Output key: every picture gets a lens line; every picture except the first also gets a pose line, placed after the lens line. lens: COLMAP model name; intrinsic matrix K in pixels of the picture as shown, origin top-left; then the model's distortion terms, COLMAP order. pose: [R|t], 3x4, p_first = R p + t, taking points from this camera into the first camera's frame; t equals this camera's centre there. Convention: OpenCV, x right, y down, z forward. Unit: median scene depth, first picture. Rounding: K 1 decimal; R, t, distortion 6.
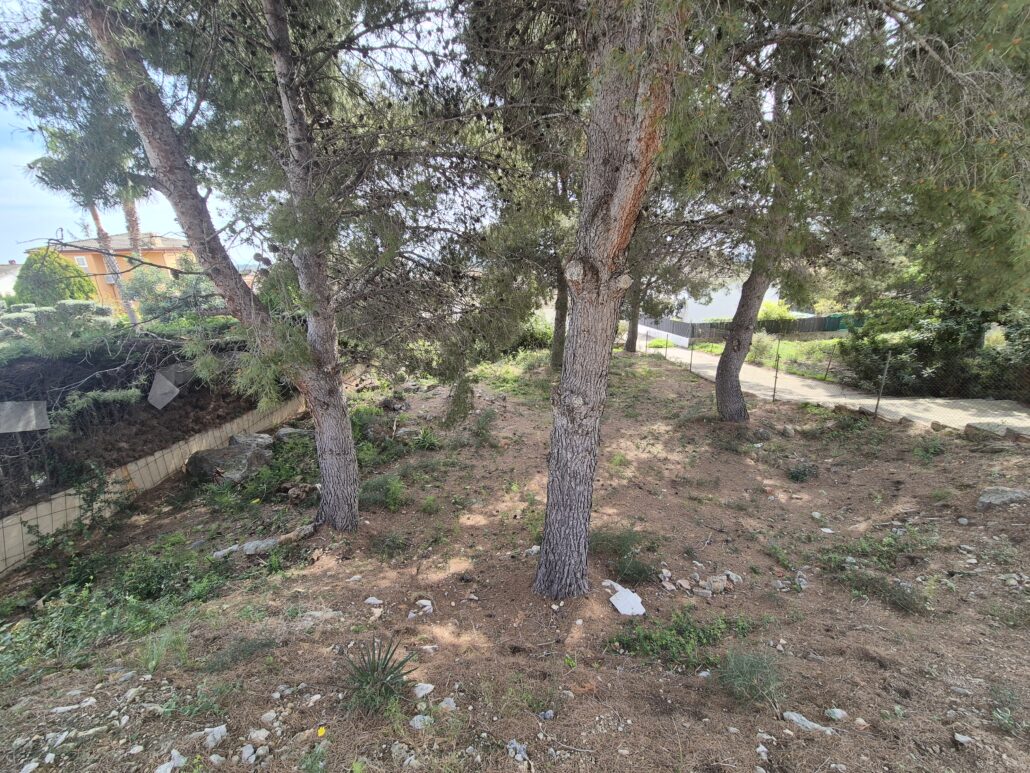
lens RADIAL K [[416.8, 0, 522.3], [0, 416.8, 381.9], [0, 0, 1]] dist [0.001428, 0.000045]
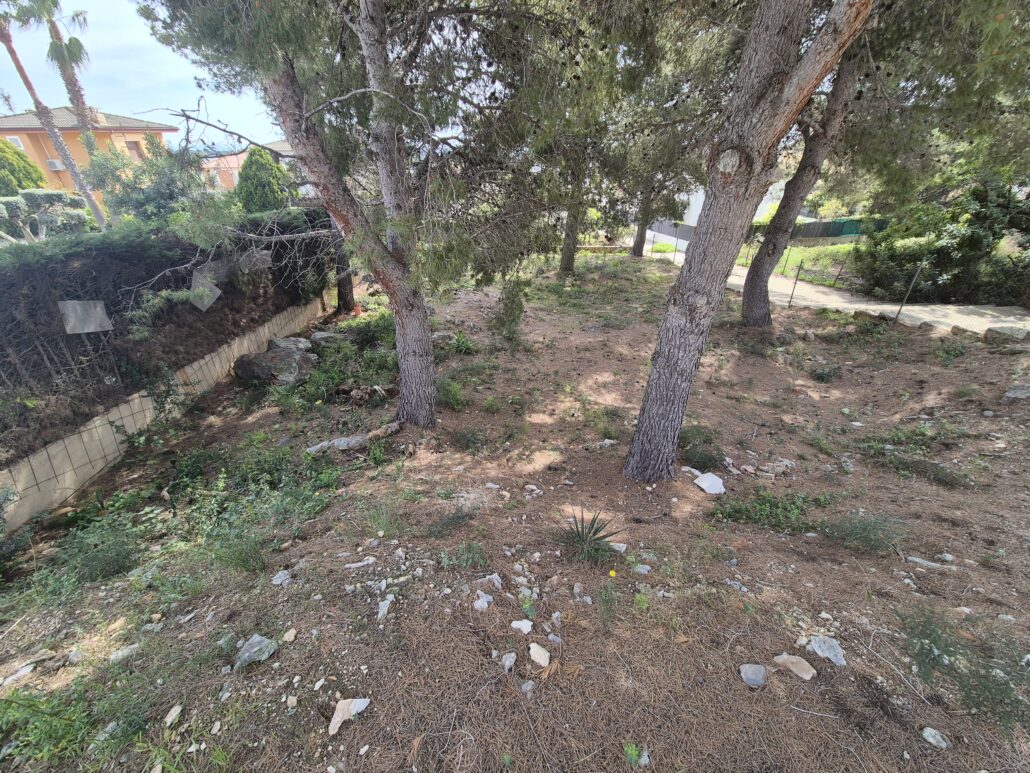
lens RADIAL K [[416.4, 0, 529.8], [0, 416.4, 378.5], [0, 0, 1]] dist [-0.000039, 0.000008]
pose [[0.998784, -0.004434, 0.049103, -0.166333], [-0.006091, 0.977221, 0.212135, 0.008905], [-0.048925, -0.212176, 0.976006, -0.007615]]
